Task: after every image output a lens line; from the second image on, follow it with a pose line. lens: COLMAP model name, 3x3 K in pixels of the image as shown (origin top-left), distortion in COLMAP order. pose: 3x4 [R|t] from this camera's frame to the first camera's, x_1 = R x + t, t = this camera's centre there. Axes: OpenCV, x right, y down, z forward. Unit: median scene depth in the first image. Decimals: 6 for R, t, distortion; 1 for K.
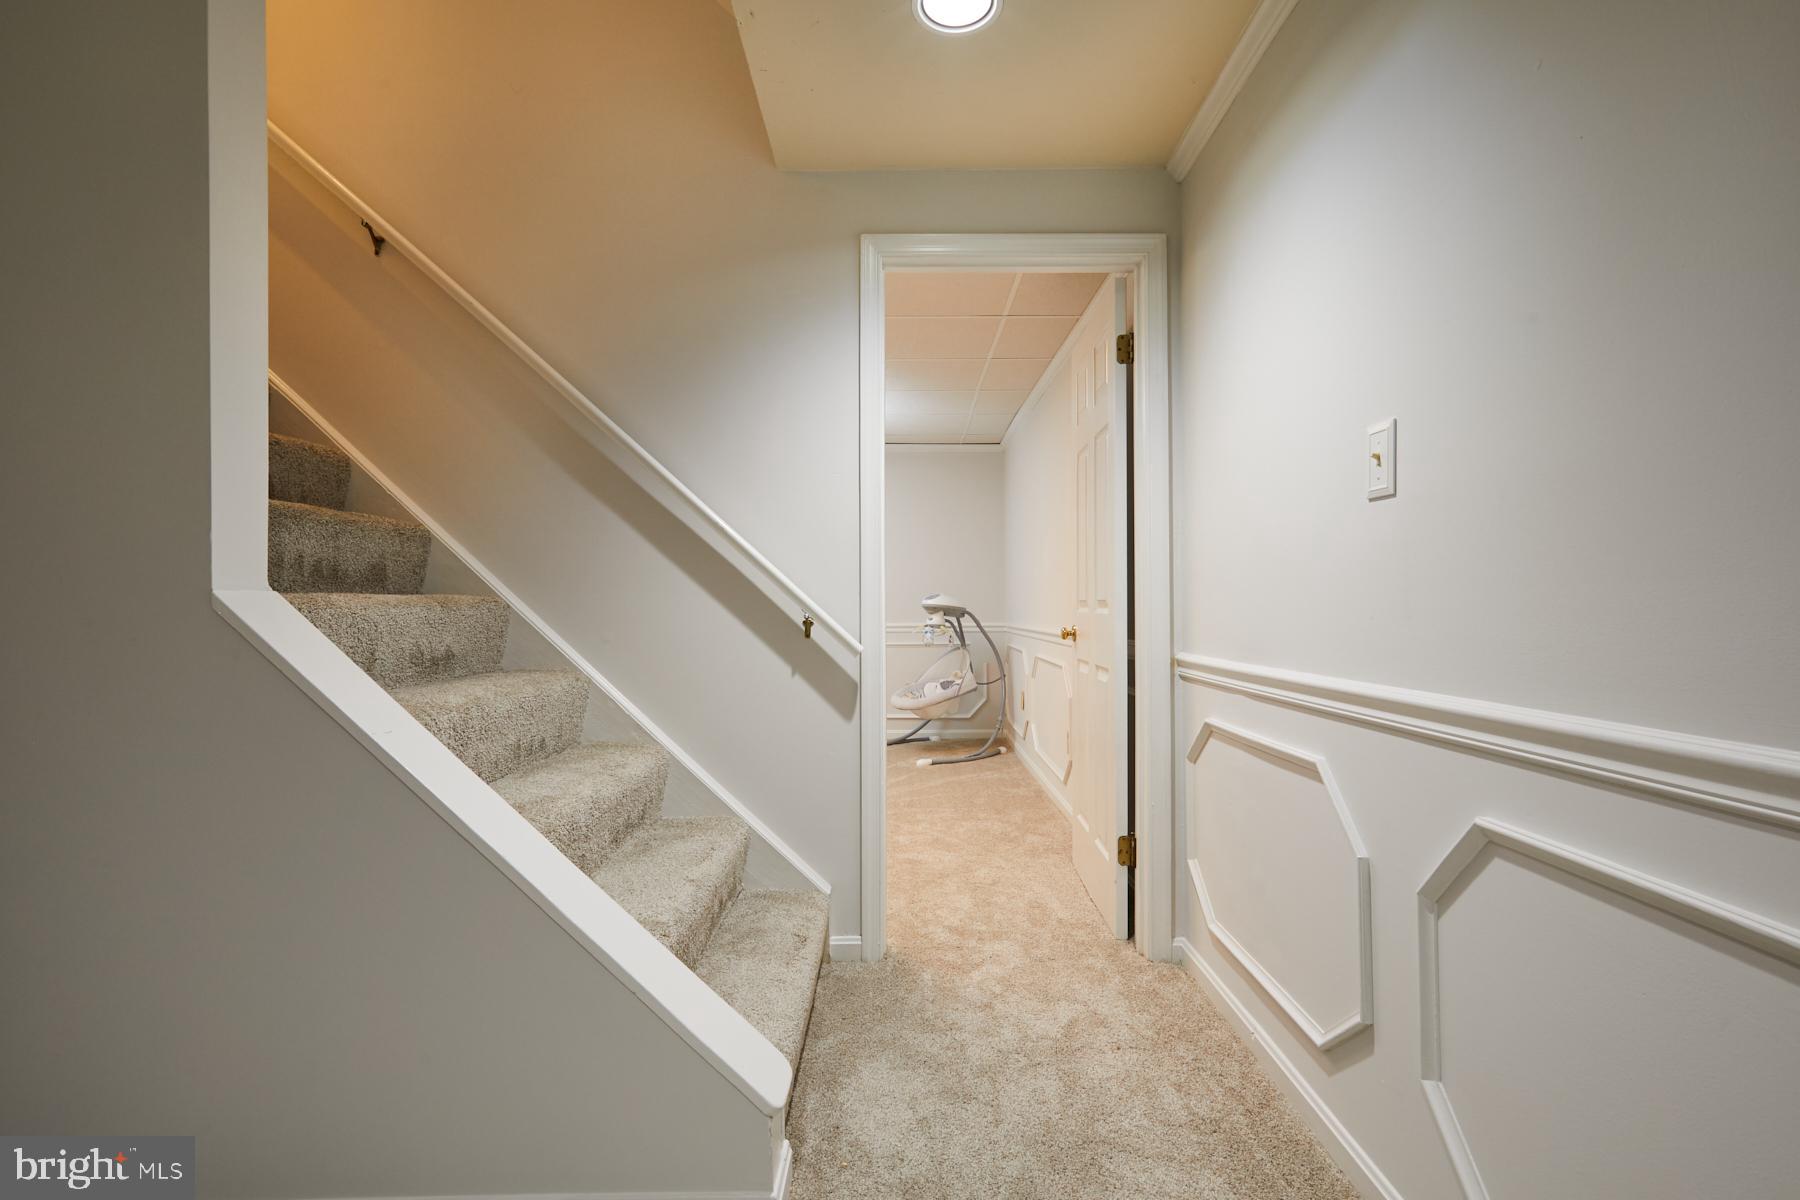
lens RADIAL K [[824.4, 0, 900.3], [0, 824.4, 601.7], [0, 0, 1]] dist [0.000608, 0.000159]
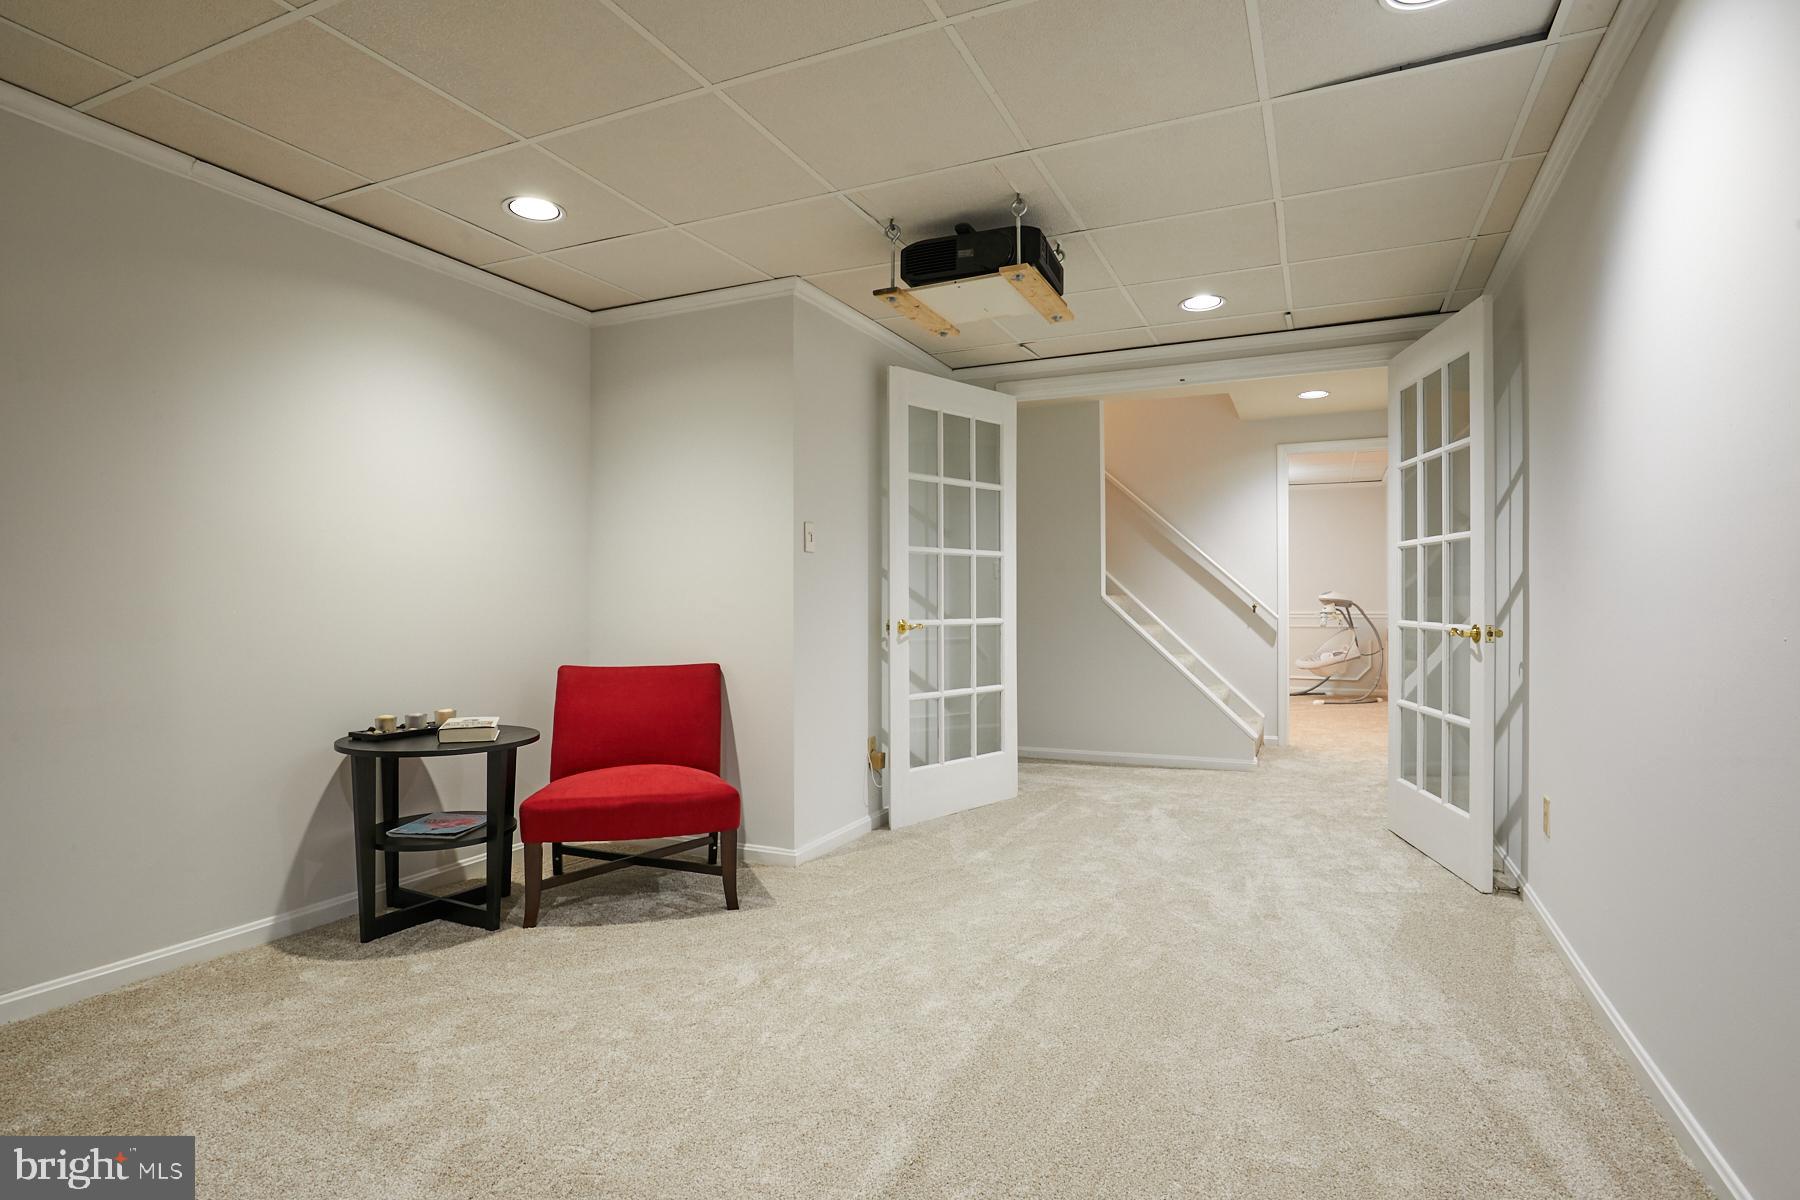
lens RADIAL K [[953.0, 0, 900.4], [0, 953.0, 600.8], [0, 0, 1]] dist [-0.003454, -0.000129]
pose [[0.916121, -0.000210, -0.400903, 0.024256], [0.002455, 0.999984, 0.005087, -0.002772], [0.400895, -0.005644, 0.916107, -0.837537]]
